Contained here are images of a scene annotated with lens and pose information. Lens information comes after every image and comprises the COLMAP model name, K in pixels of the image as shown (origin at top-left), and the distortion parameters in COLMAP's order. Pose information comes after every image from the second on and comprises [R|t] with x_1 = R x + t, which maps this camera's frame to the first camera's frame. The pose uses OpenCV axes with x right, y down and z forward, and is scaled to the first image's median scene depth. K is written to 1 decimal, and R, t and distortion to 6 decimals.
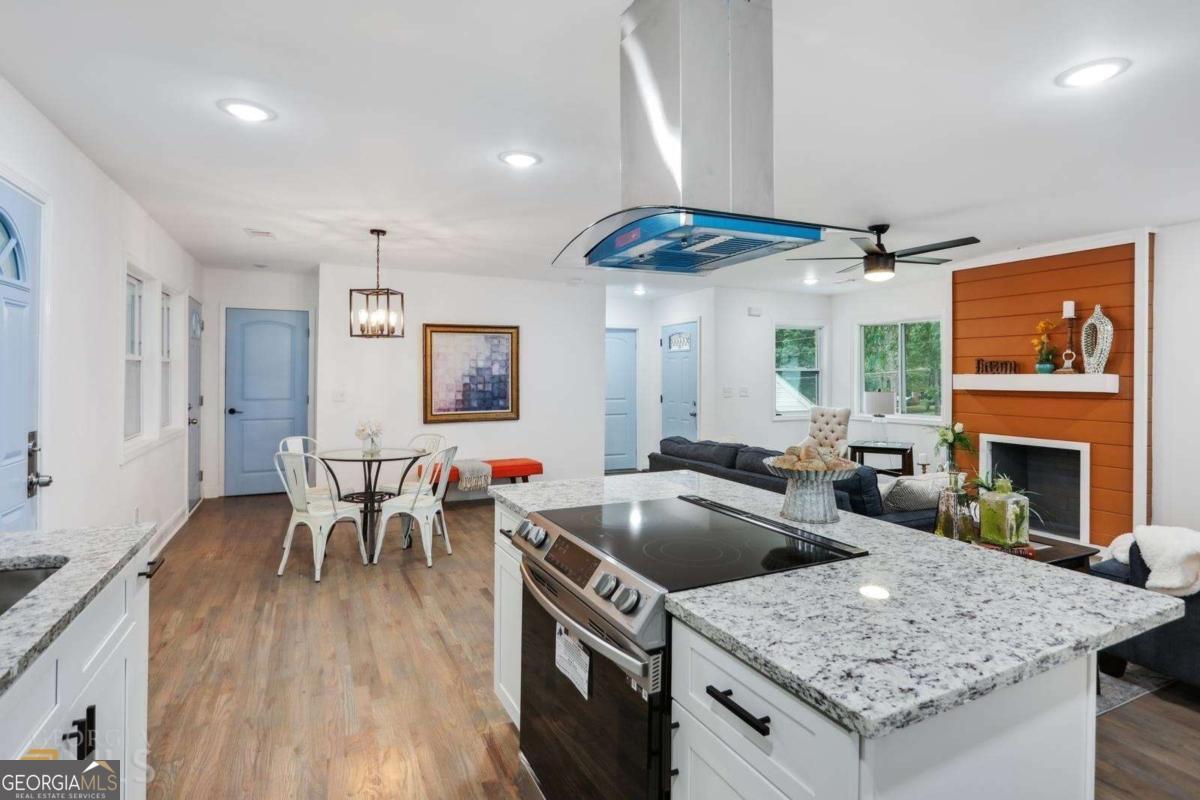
lens RADIAL K [[604.0, 0, 602.7], [0, 604.0, 373.9], [0, 0, 1]] dist [0.001182, 0.000977]
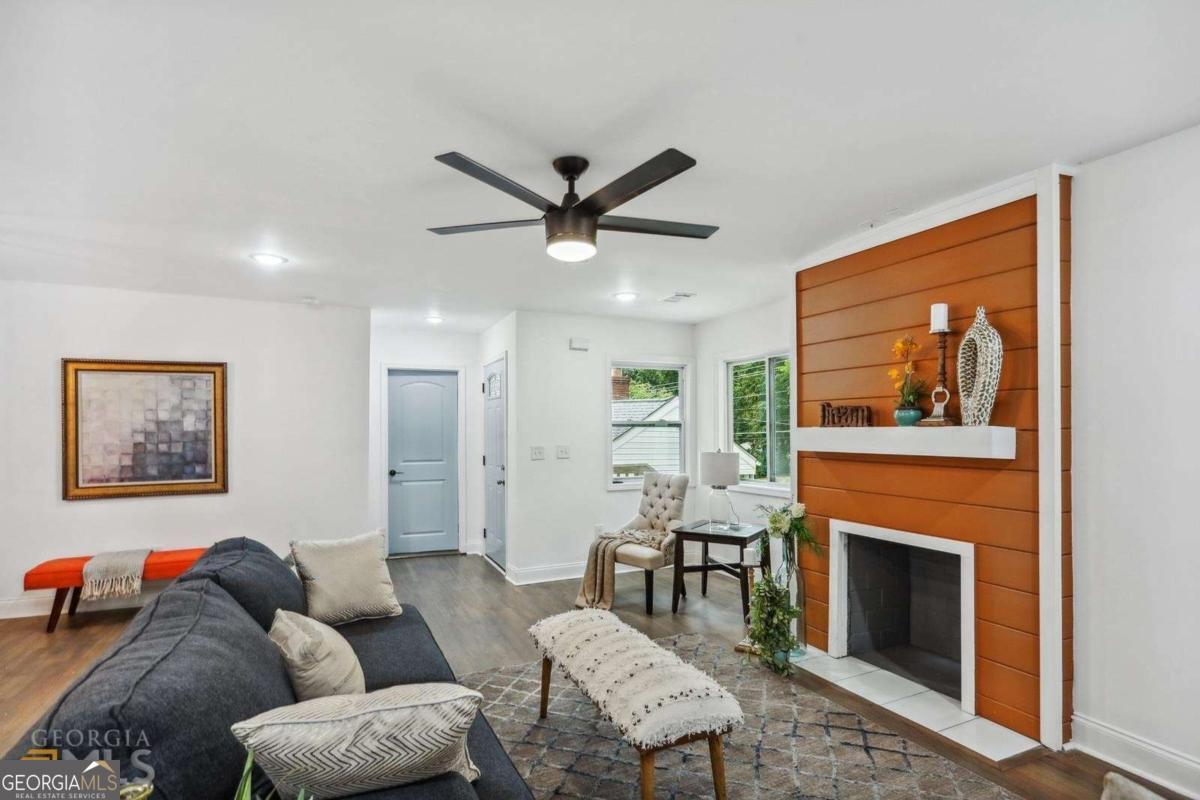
lens RADIAL K [[601.7, 0, 599.4], [0, 601.7, 423.8], [0, 0, 1]] dist [-0.004604, -0.000564]
pose [[0.999882, -0.003679, -0.014936, 0.387166], [0.003573, 0.999968, -0.007110, 0.000469], [0.014961, 0.007056, 0.999863, 0.351992]]
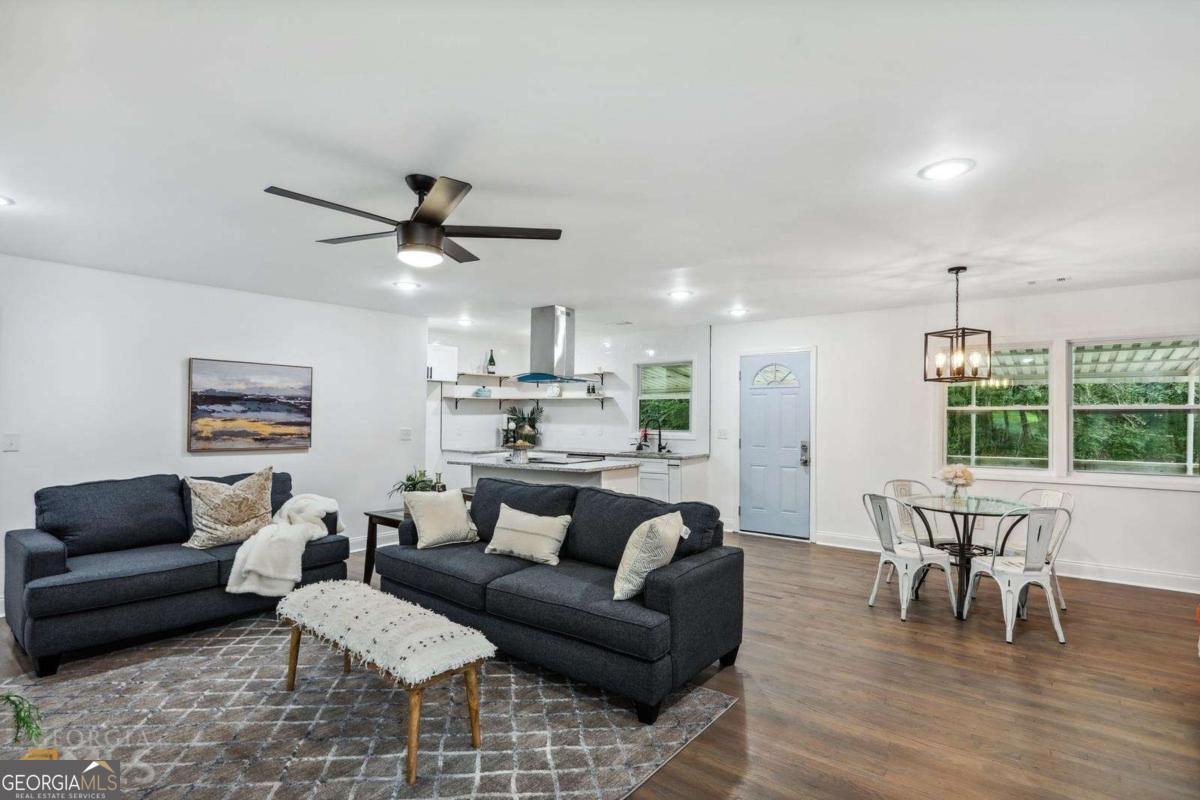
lens RADIAL K [[594.5, 0, 599.5], [0, 594.5, 410.8], [0, 0, 1]] dist [-0.011908, -0.000015]
pose [[-0.895735, -0.014877, -0.444339, 0.444084], [-0.010431, 0.999868, -0.012450, 0.002885], [0.444466, -0.006517, -0.895772, 1.295866]]
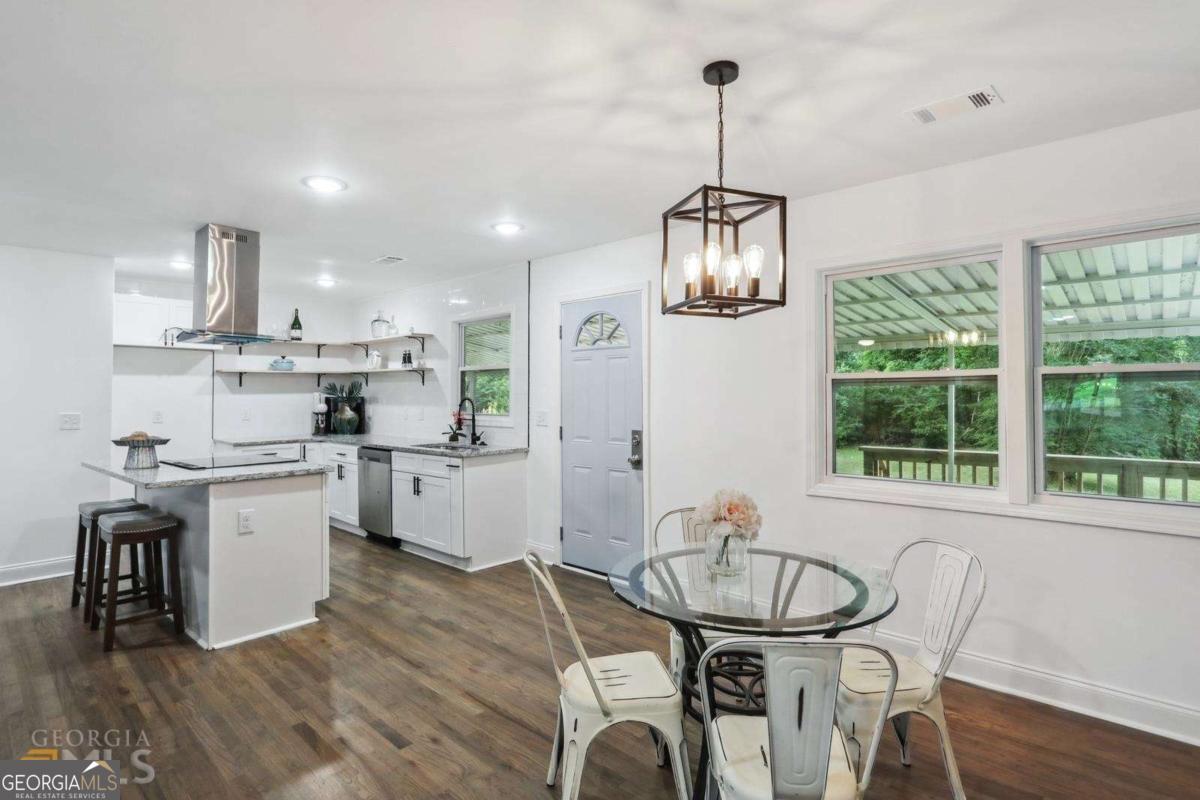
lens RADIAL K [[604.7, 0, 597.5], [0, 604.7, 380.3], [0, 0, 1]] dist [-0.013384, -0.000299]
pose [[-0.932922, -0.013303, -0.359833, -0.107484], [-0.003134, 0.999579, -0.028830, 0.003029], [0.360065, -0.025769, -0.932571, 1.125742]]
